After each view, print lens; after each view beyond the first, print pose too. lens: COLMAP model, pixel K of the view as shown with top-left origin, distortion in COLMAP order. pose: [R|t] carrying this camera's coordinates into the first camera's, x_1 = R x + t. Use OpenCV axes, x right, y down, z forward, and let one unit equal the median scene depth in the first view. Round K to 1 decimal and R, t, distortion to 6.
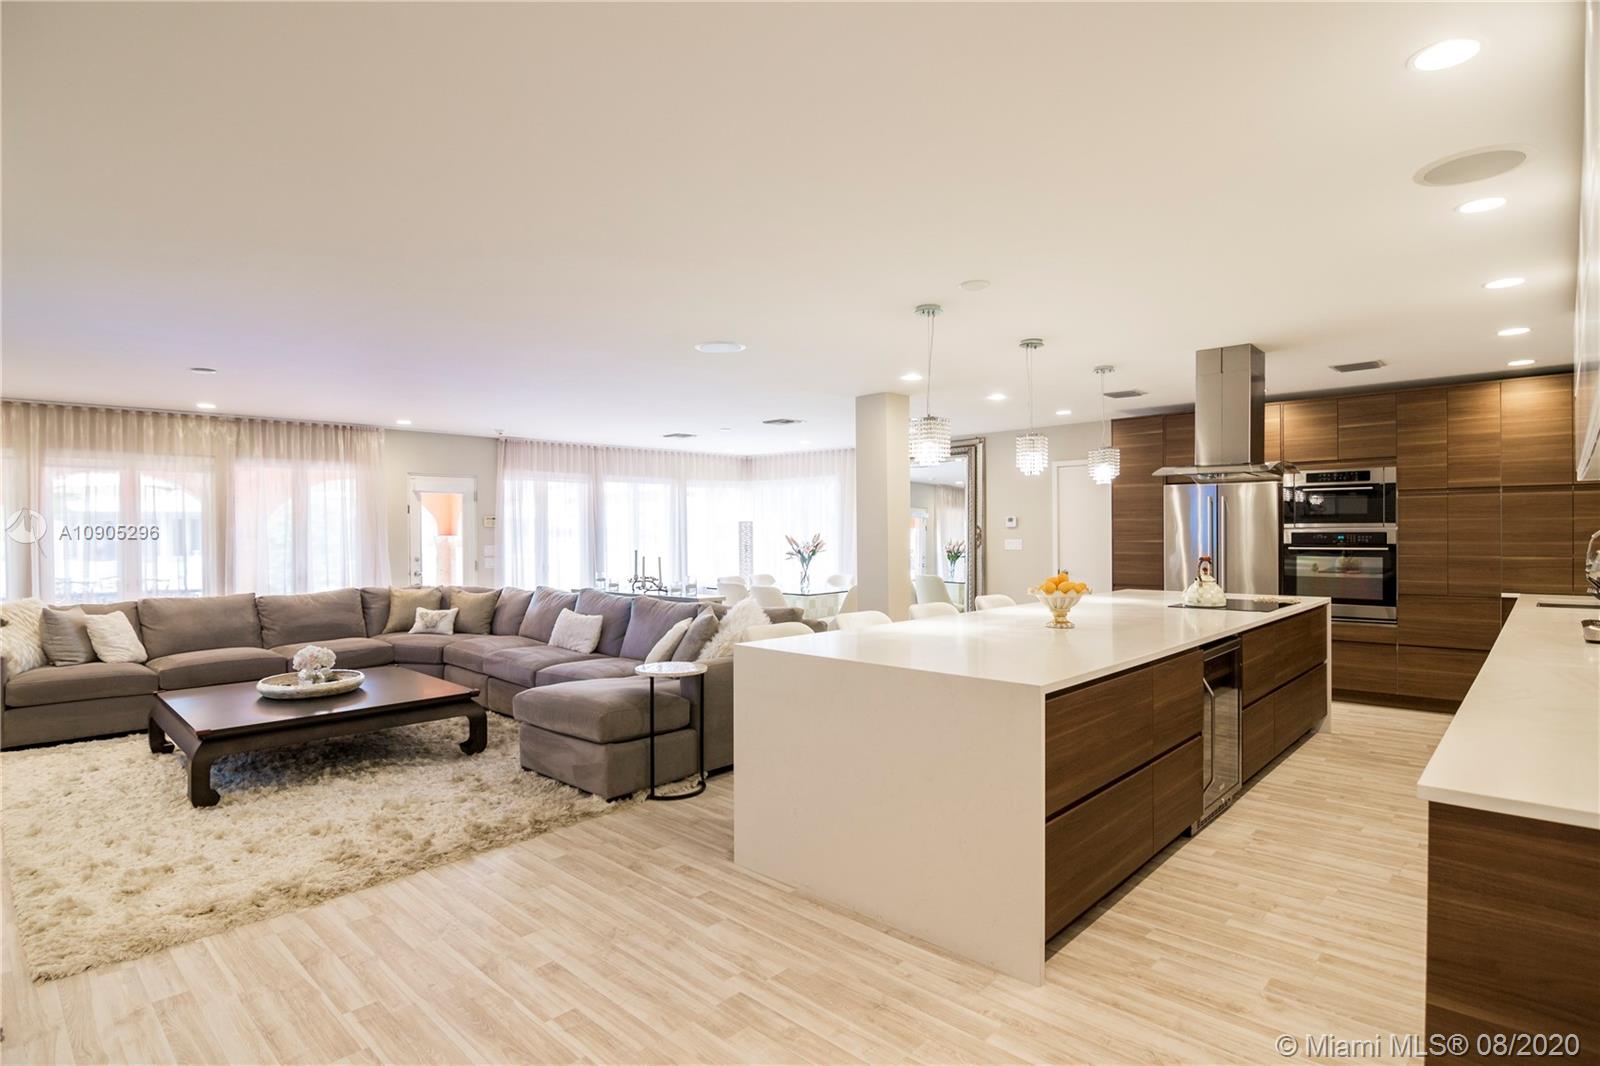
lens RADIAL K [[815.7, 0, 800.0], [0, 815.7, 533.0], [0, 0, 1]] dist [-0.000039, 0.000151]
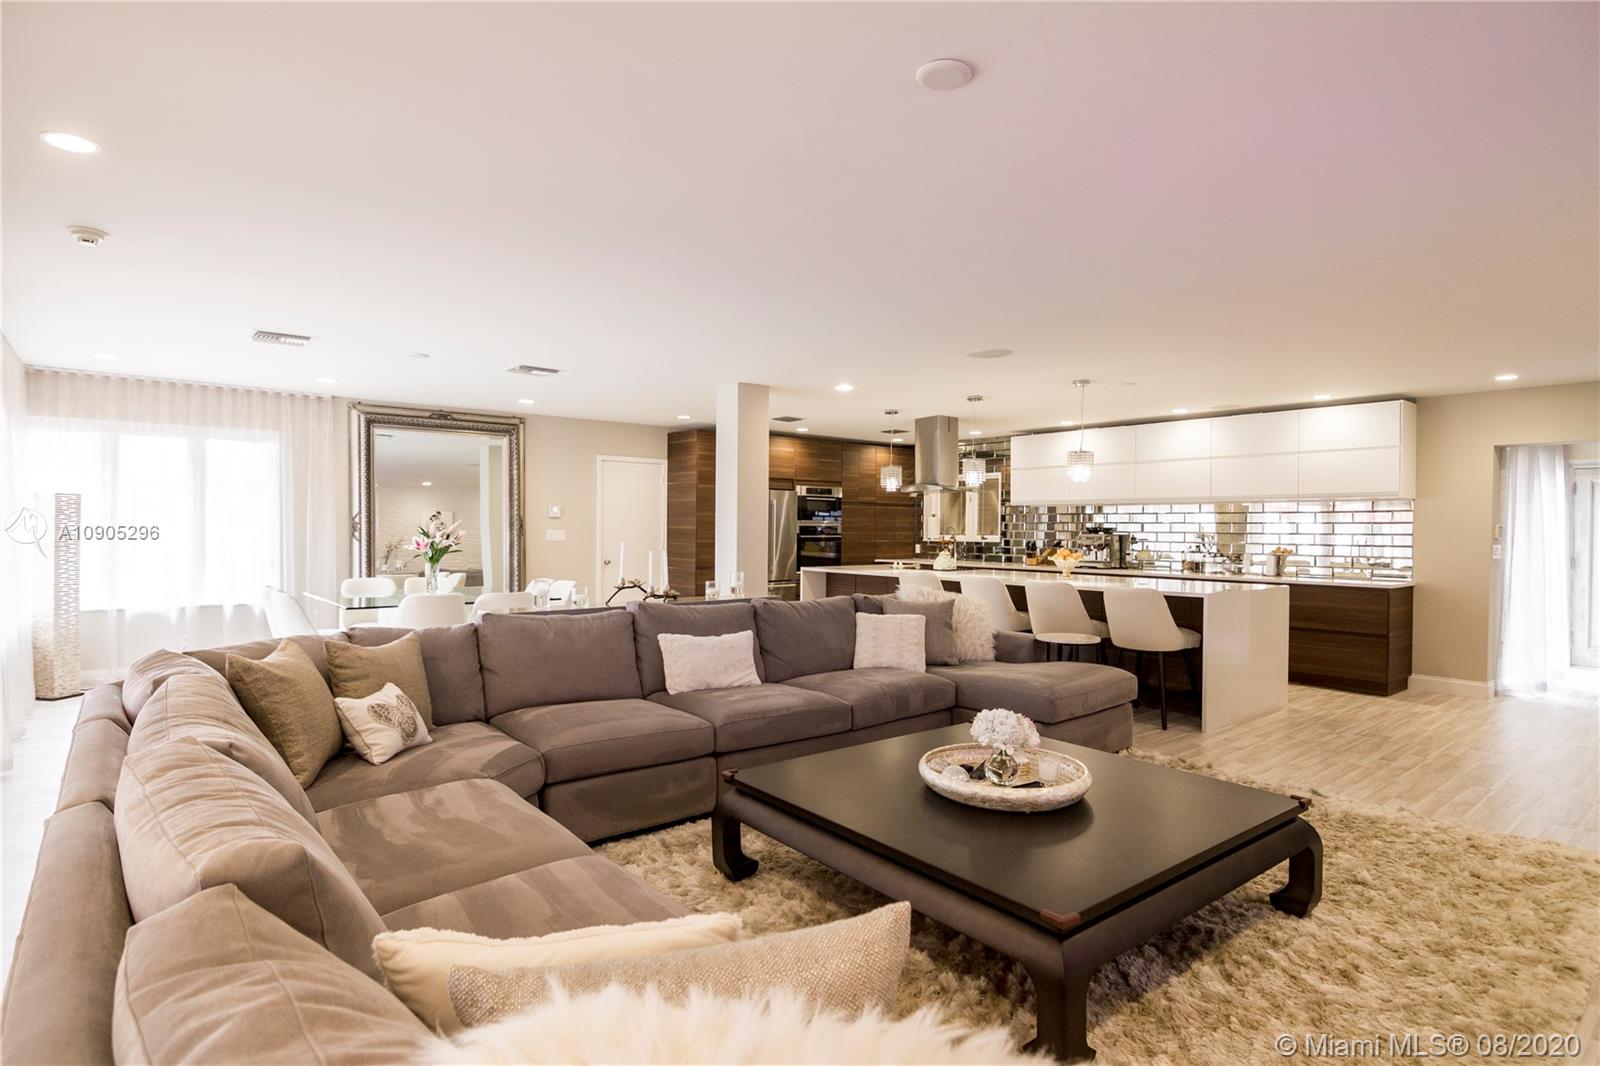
lens RADIAL K [[815.7, 0, 800.0], [0, 815.7, 533.0], [0, 0, 1]] dist [-0.000039, 0.000151]
pose [[0.126469, 0.000724, 0.991970, -1.500468], [-0.009016, 0.999959, 0.000420, 0.018850], [-0.991930, -0.008997, 0.126470, 1.353951]]
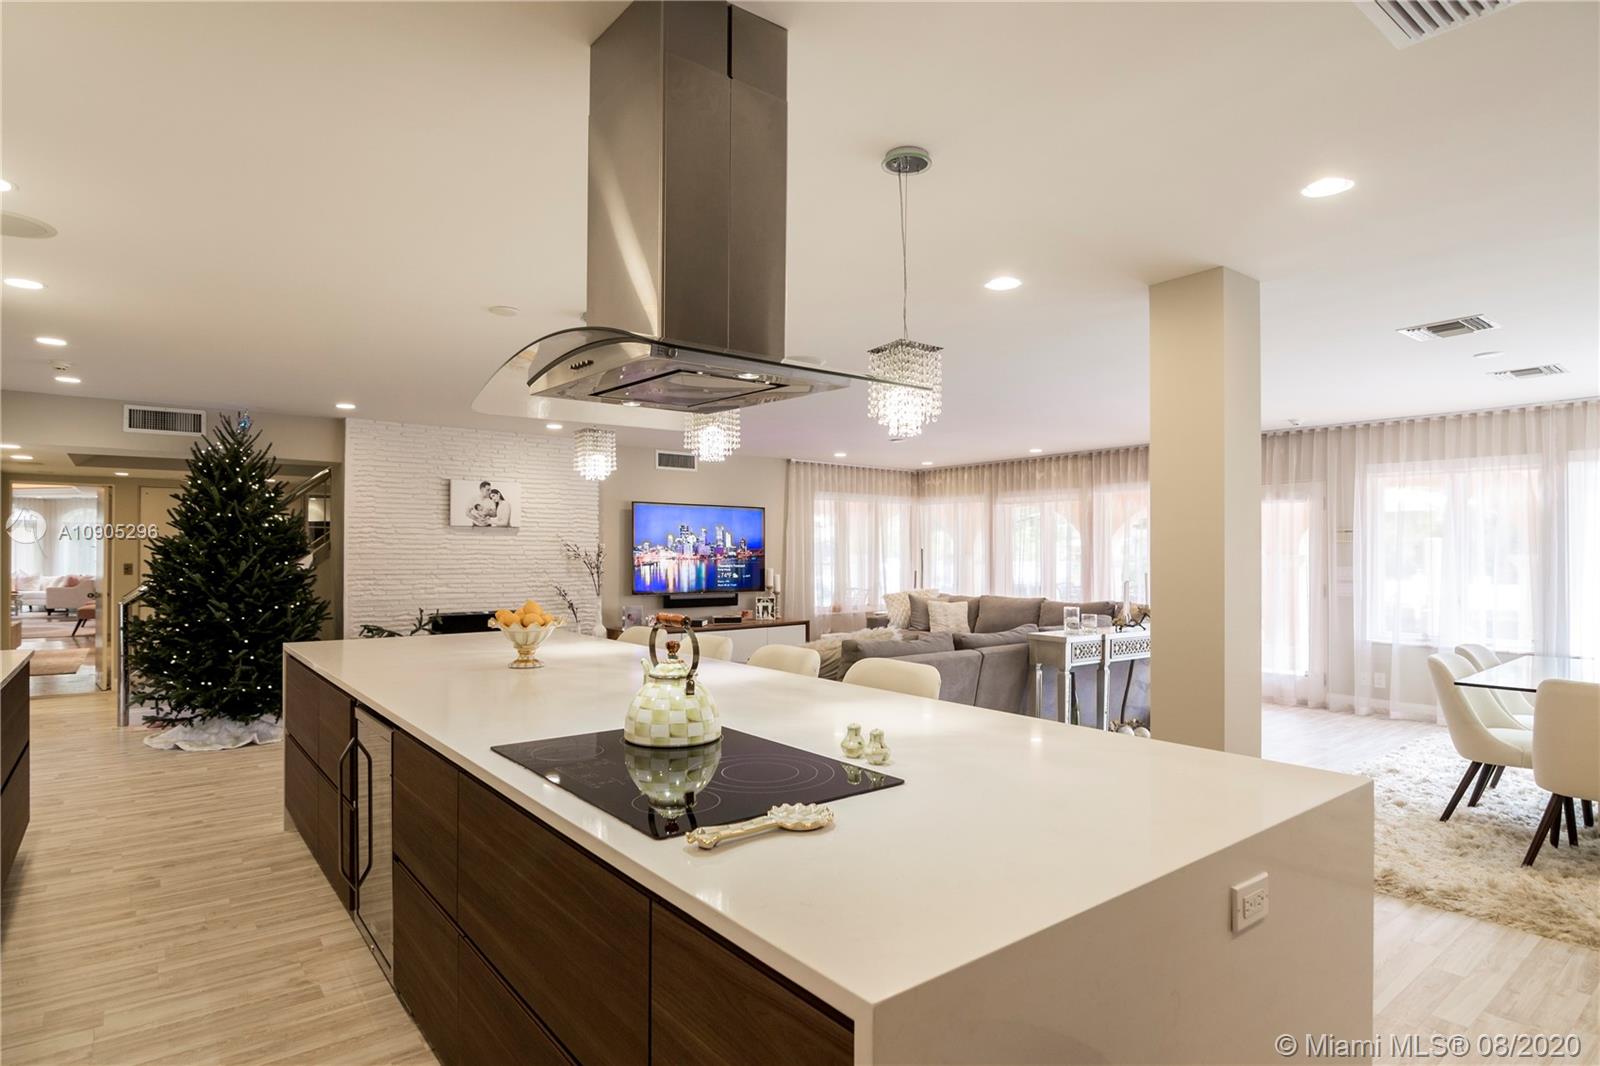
lens RADIAL K [[850.0, 0, 794.2], [0, 850.0, 551.2], [0, 0, 1]] dist [-0.000291, -0.001629]
pose [[-0.158210, 0.004496, -0.987395, 1.114899], [0.000525, 0.999990, 0.004469, -0.004492], [0.987405, 0.000188, -0.158210, 1.403027]]
